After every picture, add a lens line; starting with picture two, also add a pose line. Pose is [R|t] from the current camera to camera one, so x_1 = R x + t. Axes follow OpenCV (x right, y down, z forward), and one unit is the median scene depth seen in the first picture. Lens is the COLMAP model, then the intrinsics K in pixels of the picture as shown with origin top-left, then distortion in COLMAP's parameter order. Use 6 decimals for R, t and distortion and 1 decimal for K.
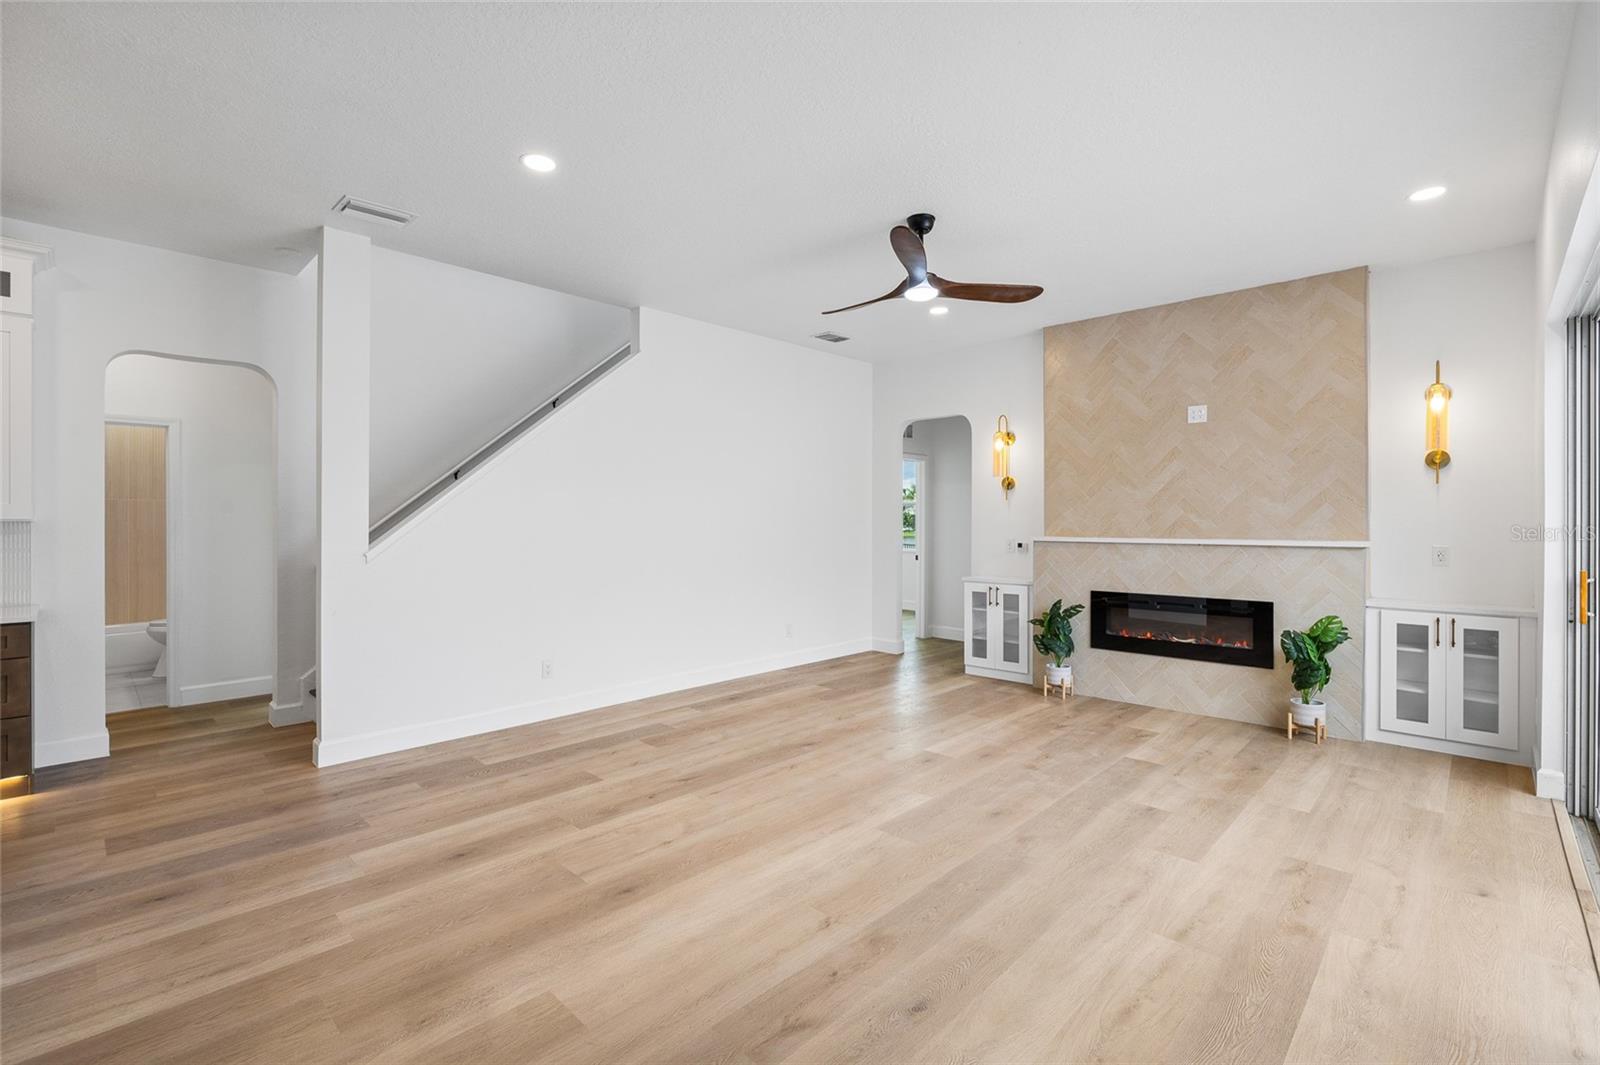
lens RADIAL K [[716.5, 0, 798.4], [0, 716.5, 520.4], [0, 0, 1]] dist [-0.008164, 0.001625]
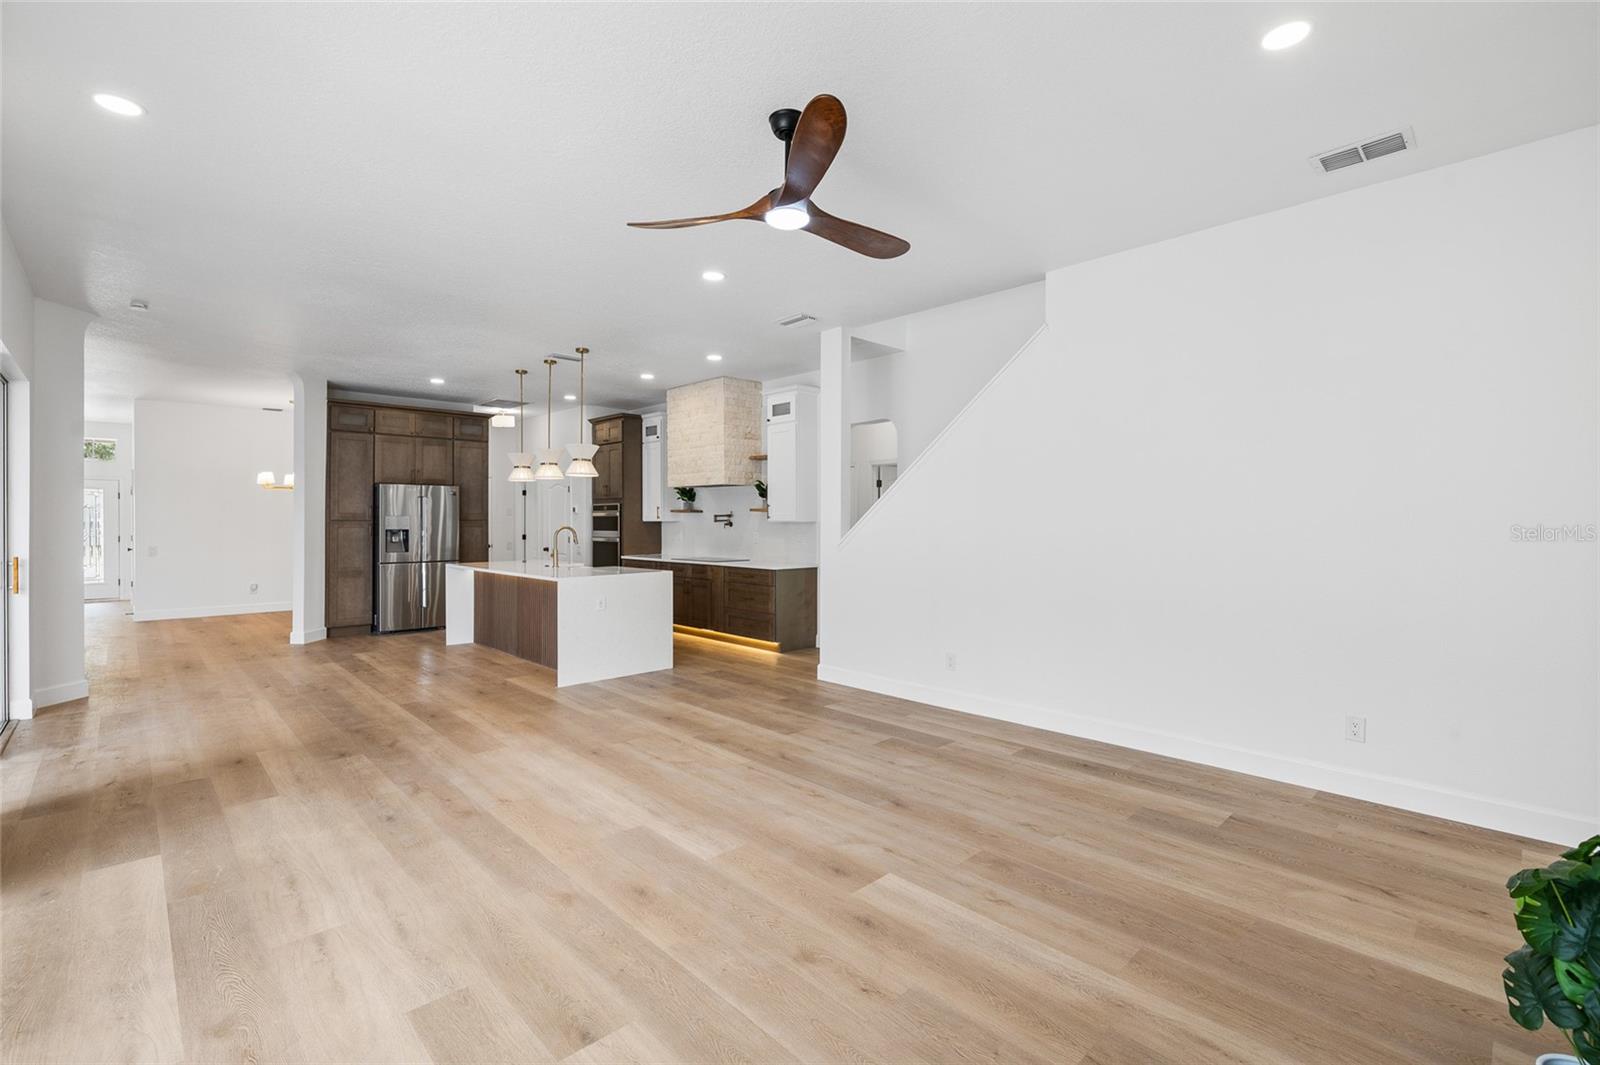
lens RADIAL K [[716.5, 0, 798.1], [0, 716.5, 520.8], [0, 0, 1]] dist [-0.008164, 0.001625]
pose [[-0.045418, -0.000840, -0.998968, 0.812517], [-0.002010, 0.999998, -0.000750, 0.000180], [0.998966, 0.001974, -0.045420, 0.927183]]
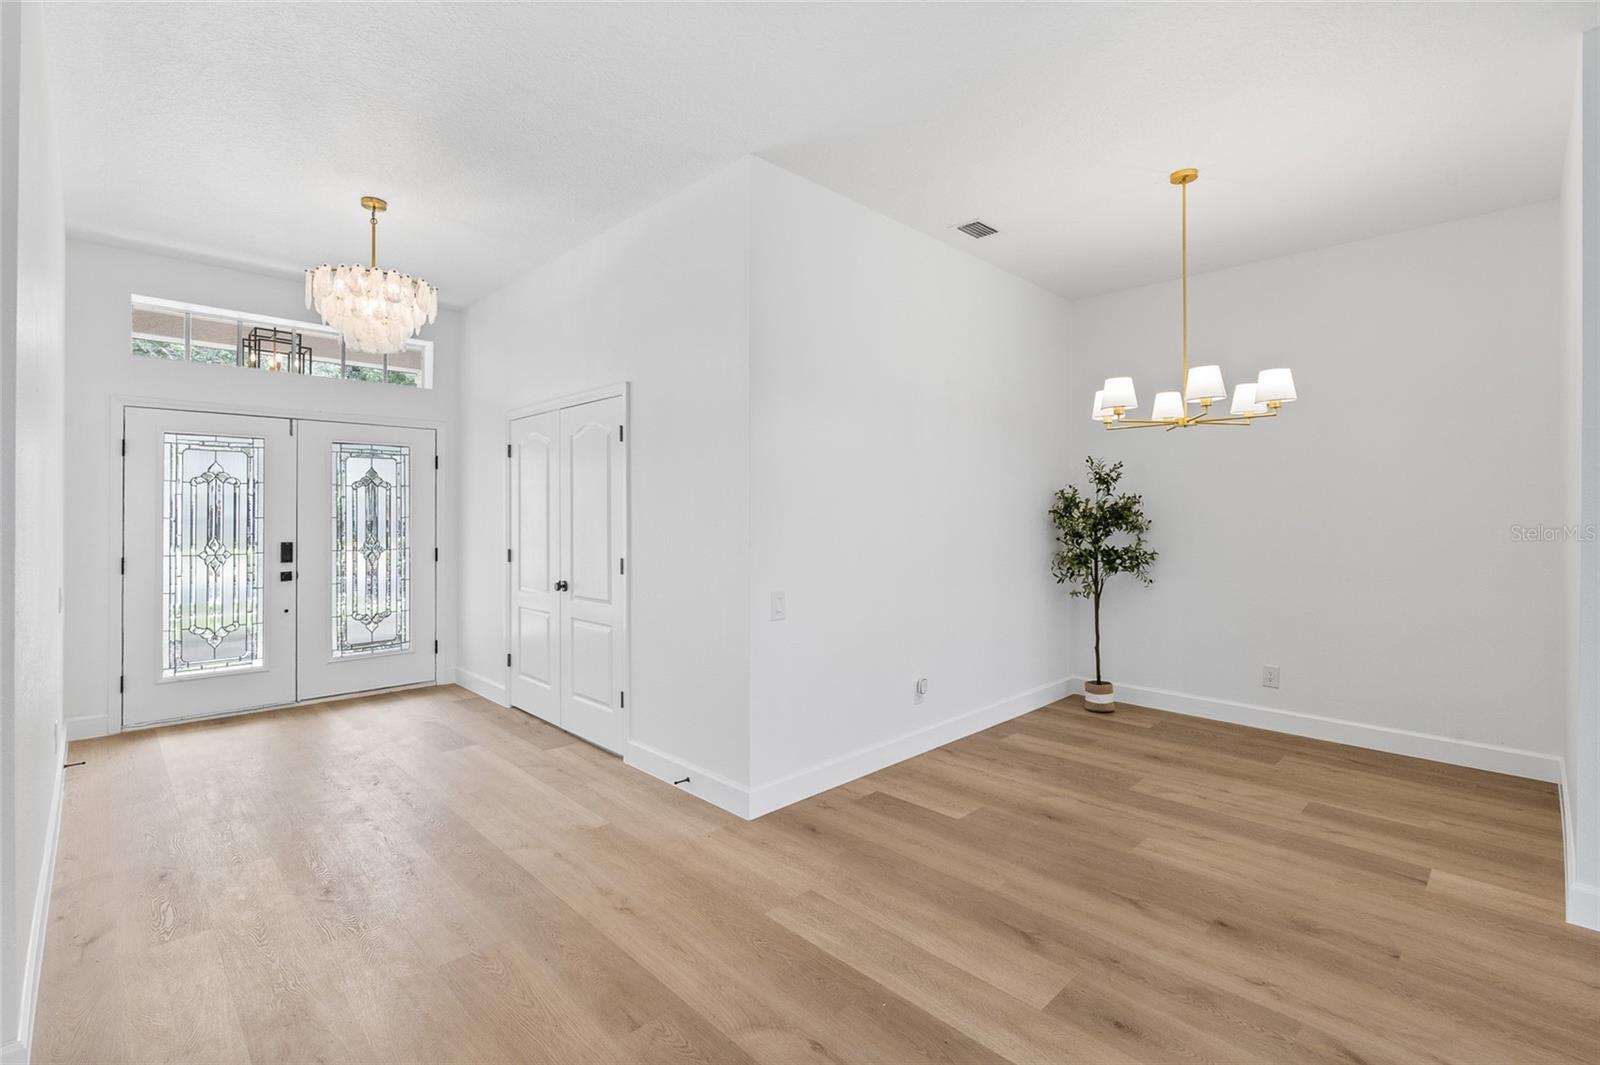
lens RADIAL K [[716.5, 0, 795.9], [0, 716.5, 514.1], [0, 0, 1]] dist [-0.008164, 0.001625]
pose [[-0.034453, -0.003943, -0.999399, -0.554017], [-0.003056, 0.999988, -0.003840, 0.003196], [0.999402, 0.002922, -0.034464, -1.140880]]
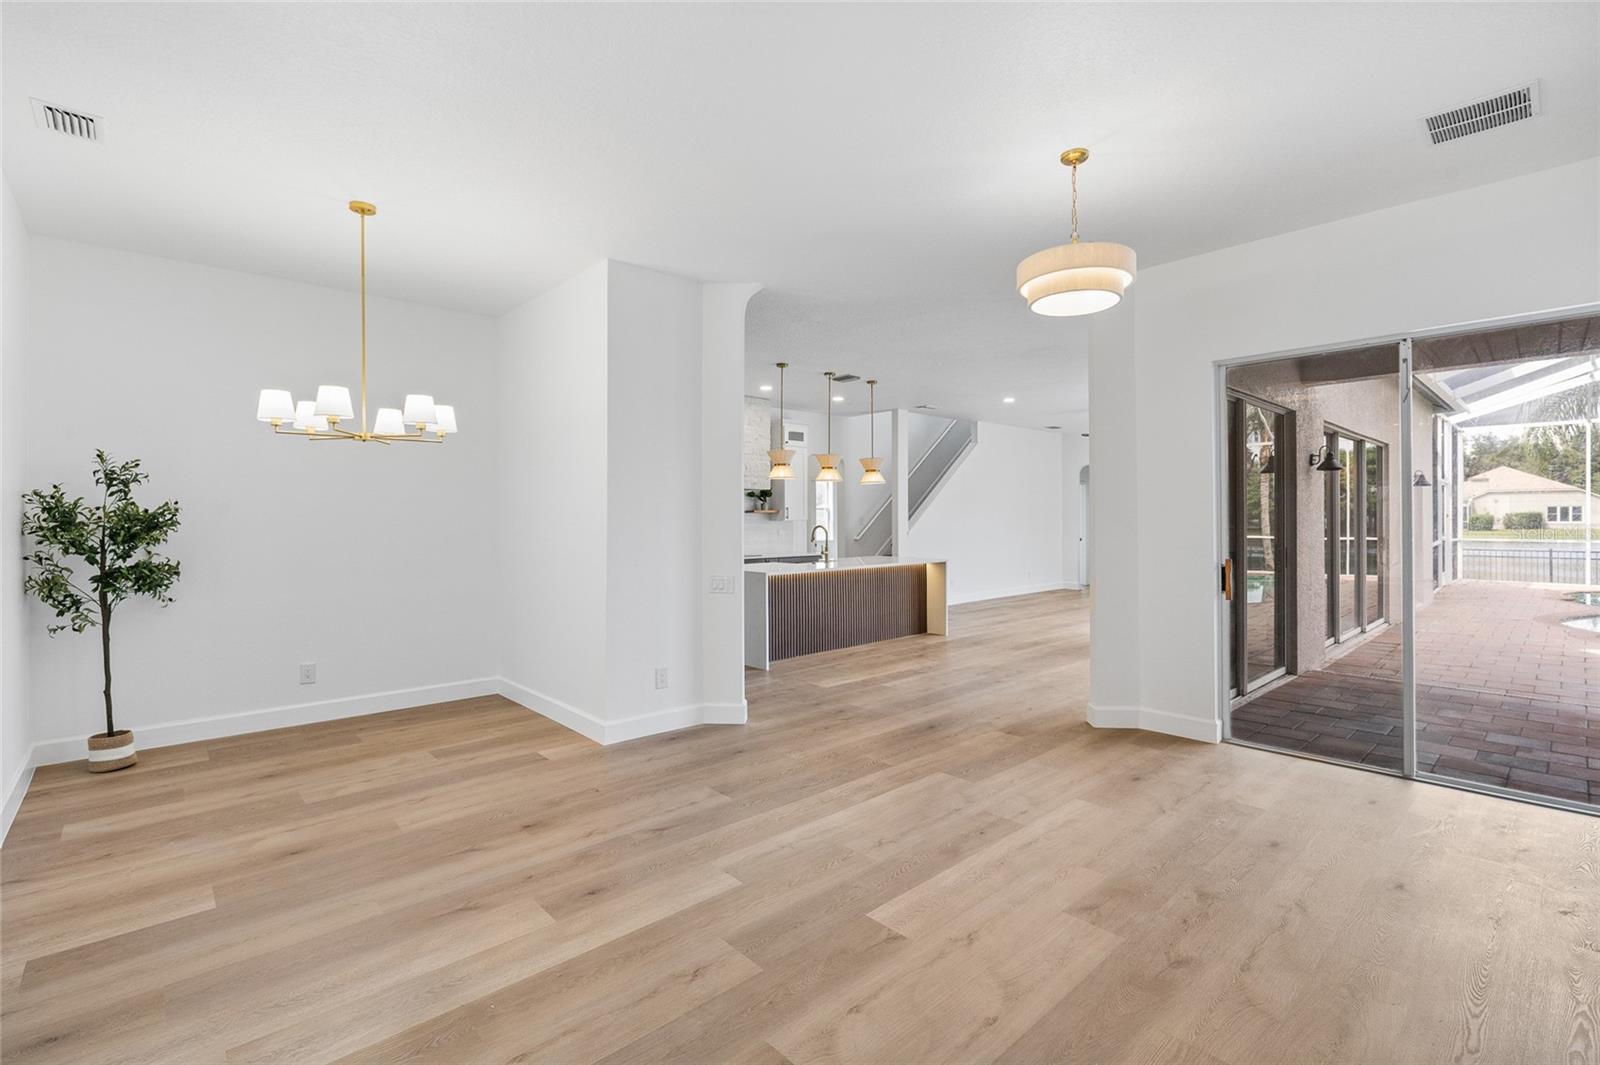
lens RADIAL K [[716.5, 0, 796.7], [0, 716.5, 524.0], [0, 0, 1]] dist [-0.008164, 0.001625]
pose [[0.997509, -0.006017, -0.070282, -0.780505], [0.006381, 0.999967, 0.004947, 0.000195], [0.070250, -0.005383, 0.997515, -1.544858]]
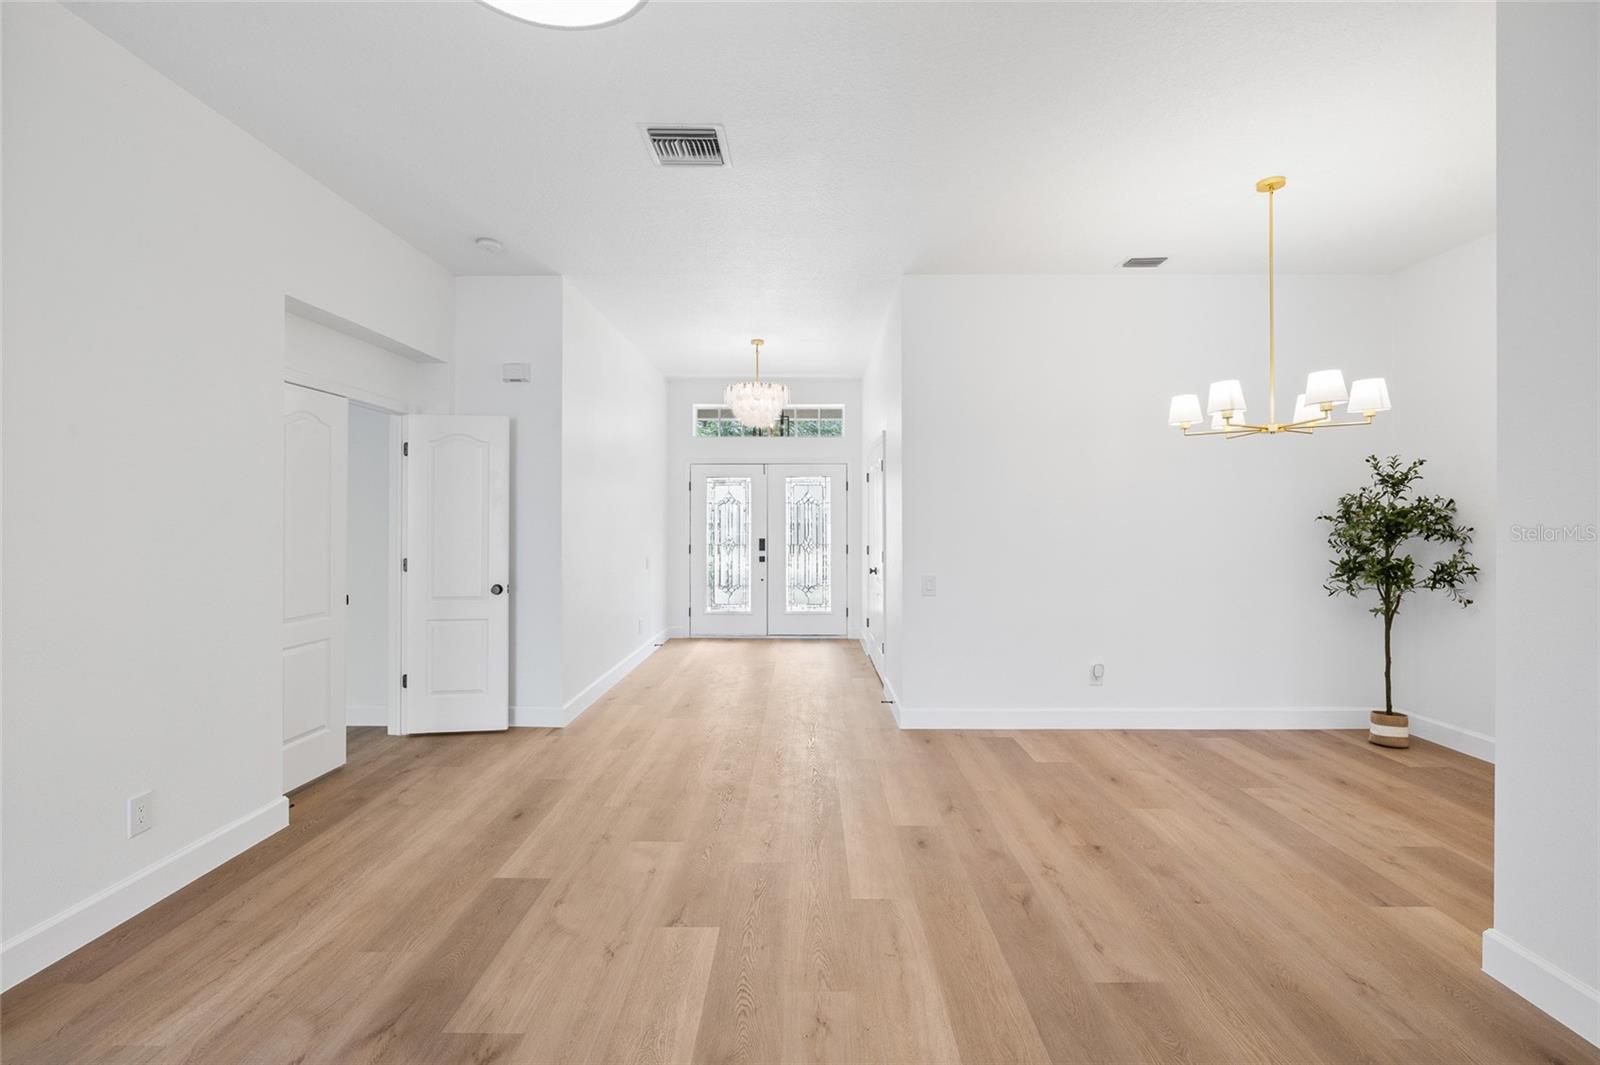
lens RADIAL K [[716.5, 0, 801.8], [0, 716.5, 523.6], [0, 0, 1]] dist [-0.008164, 0.001625]
pose [[-0.726606, -0.001091, -0.687053, -0.435153], [-0.003320, 0.999993, 0.001923, 0.002771], [0.687046, 0.003678, -0.726605, -0.531542]]
